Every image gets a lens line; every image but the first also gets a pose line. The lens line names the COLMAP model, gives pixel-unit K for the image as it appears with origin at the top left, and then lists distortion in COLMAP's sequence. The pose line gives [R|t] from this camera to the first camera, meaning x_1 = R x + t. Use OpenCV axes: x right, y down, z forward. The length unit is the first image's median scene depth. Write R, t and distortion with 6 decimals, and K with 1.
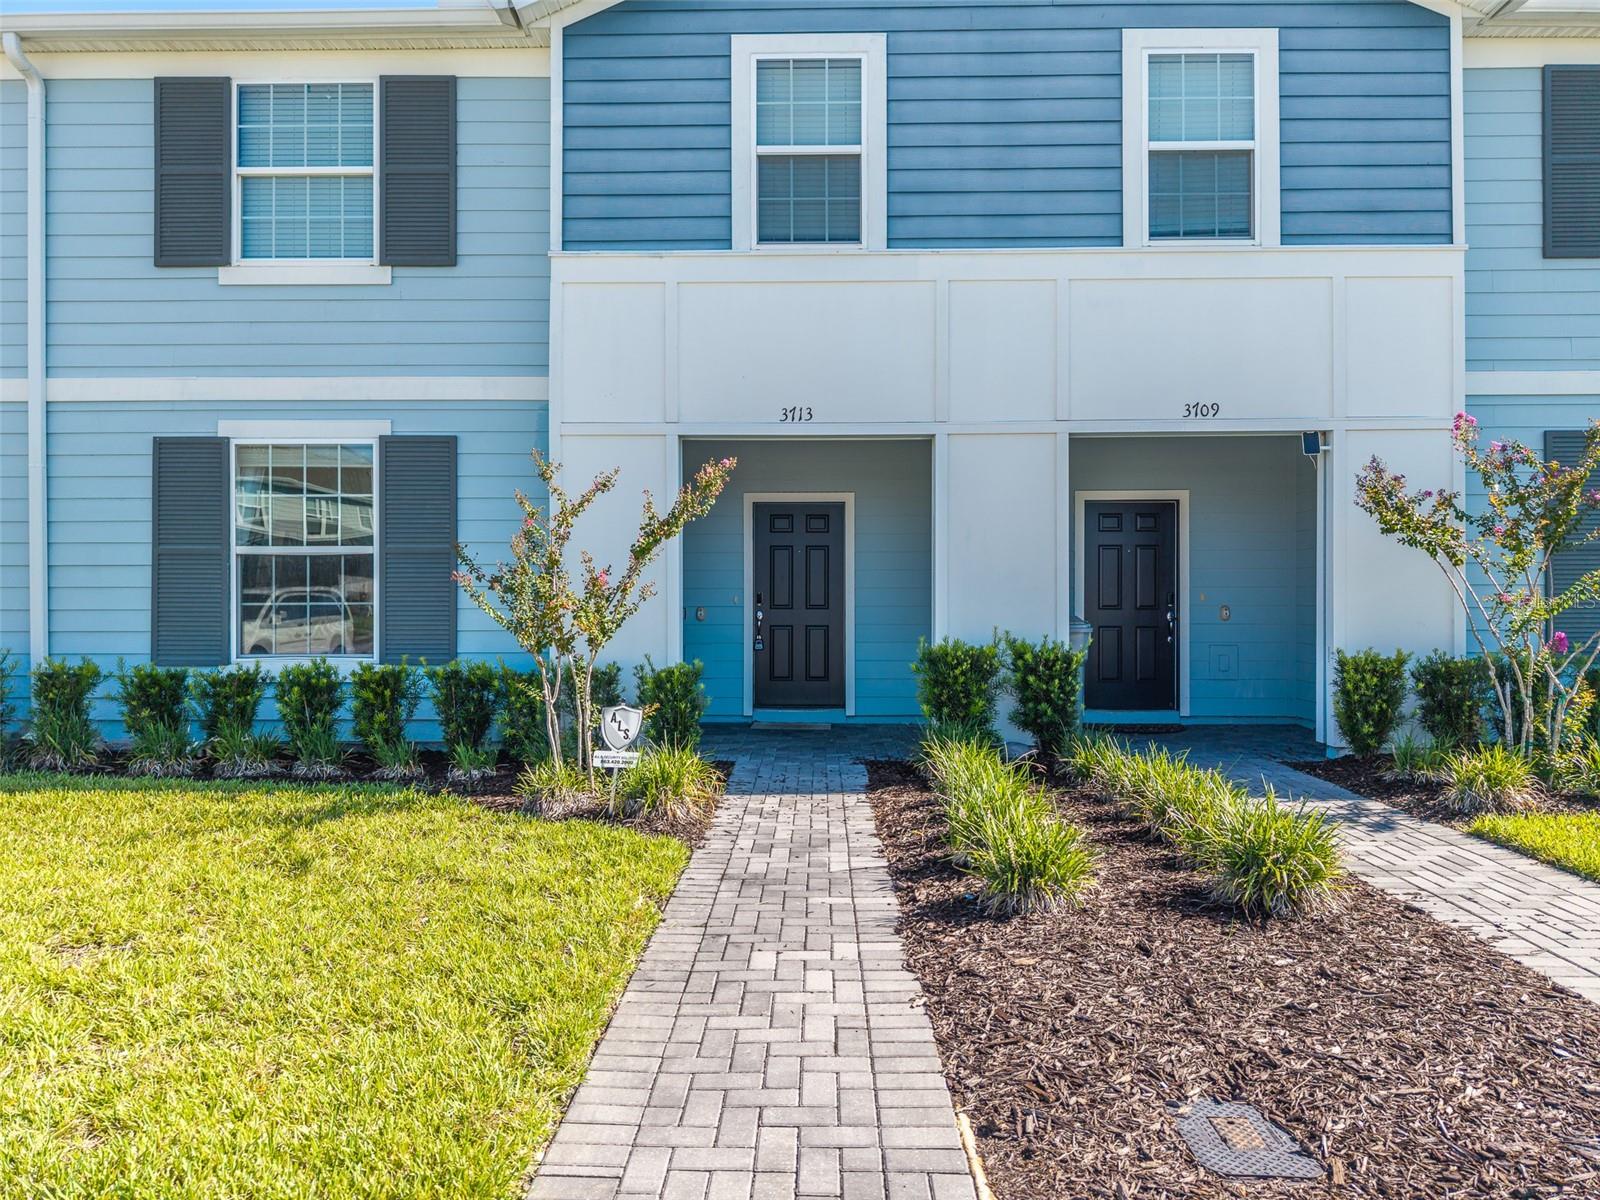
lens RADIAL K [[1068.4, 0, 808.3], [0, 1068.4, 611.5], [0, 0, 1]] dist [0.013010, -0.014765]
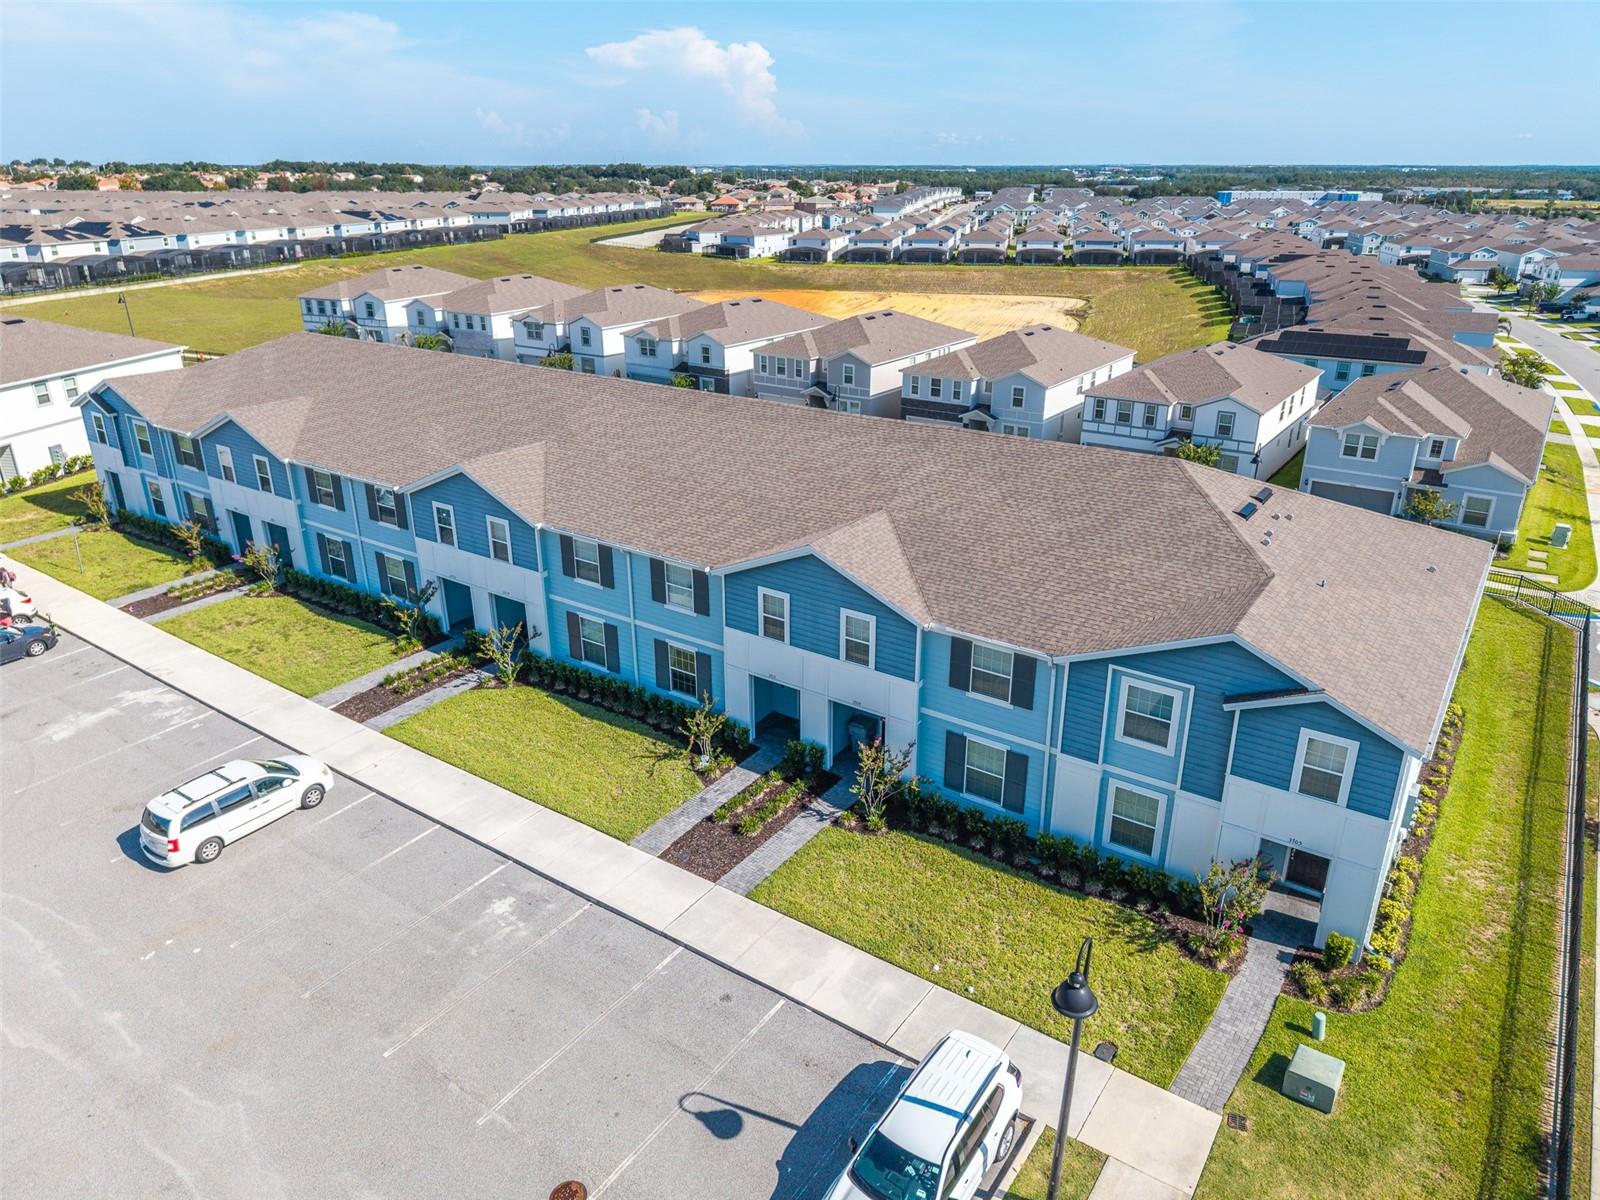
lens RADIAL K [[1068.4, 0, 803.0], [0, 1068.4, 588.3], [0, 0, 1]] dist [0.013010, -0.014765]
pose [[0.823347, 0.206021, -0.528825, 2.154410], [-0.001545, 0.932596, 0.360918, -1.958580], [0.567537, -0.296343, 0.768169, -1.931709]]
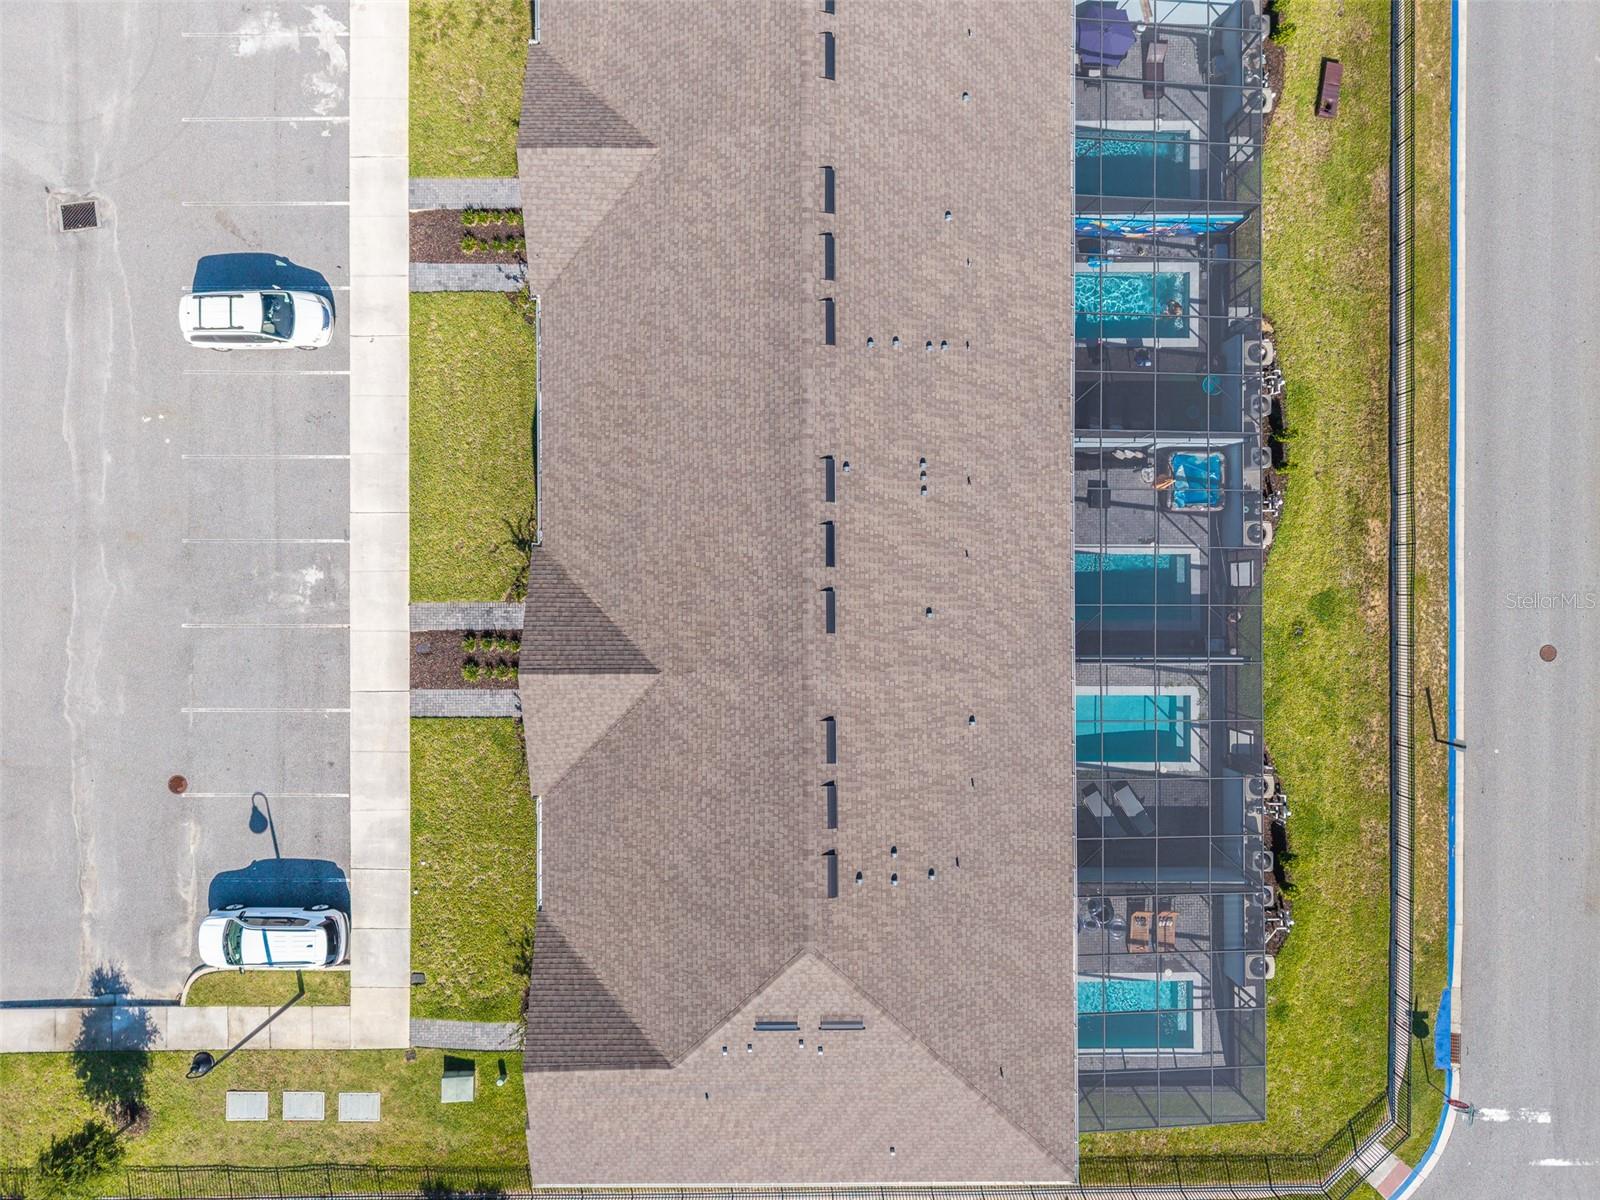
lens RADIAL K [[1068.4, 0, 800.5], [0, 1068.4, 600.4], [0, 0, 1]] dist [0.013010, -0.014765]
pose [[0.011180, 0.999930, -0.003893, -0.047268], [-0.015005, 0.004060, 0.999879, -4.593851], [0.999825, -0.011121, 0.015050, 1.913588]]
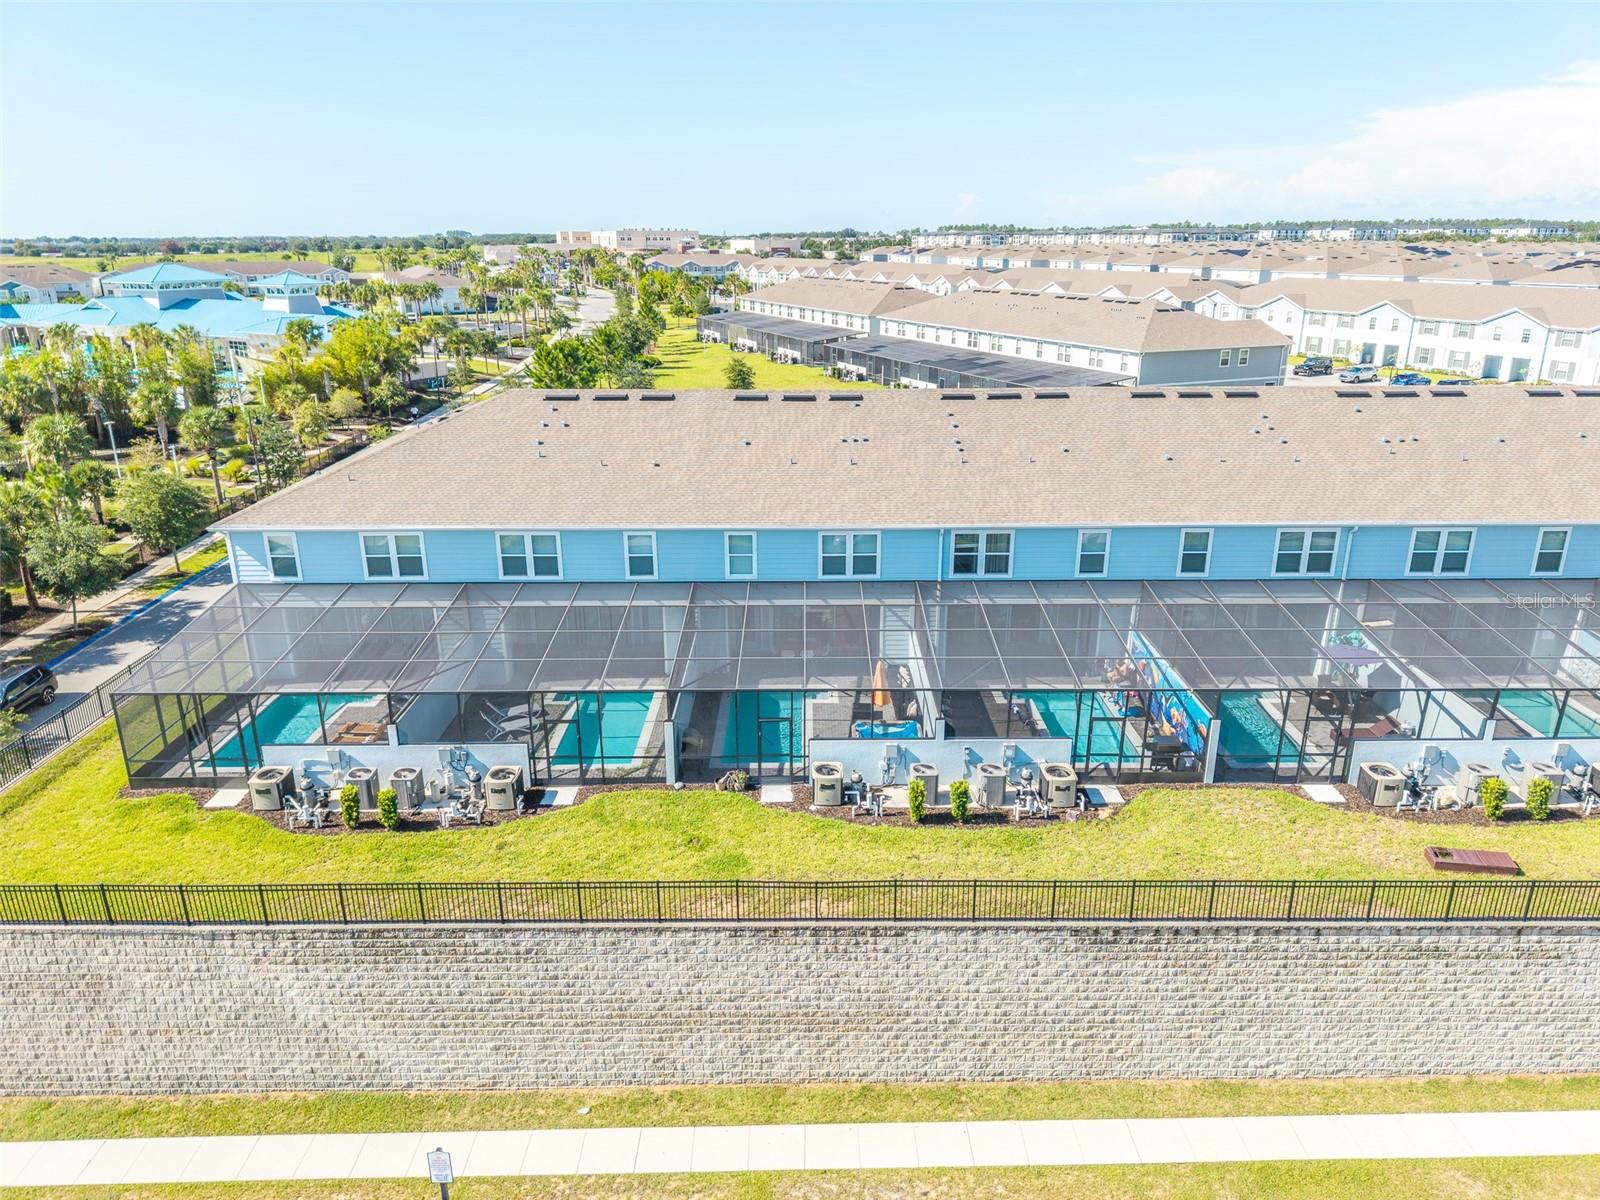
lens RADIAL K [[1068.4, 0, 802.6], [0, 1068.4, 601.2], [0, 0, 1]] dist [0.013010, -0.014765]
pose [[-0.999940, 0.002307, -0.010673, -0.214460], [-0.001388, 0.942625, 0.333849, -1.720439], [0.010831, 0.333844, -0.942566, 7.202850]]
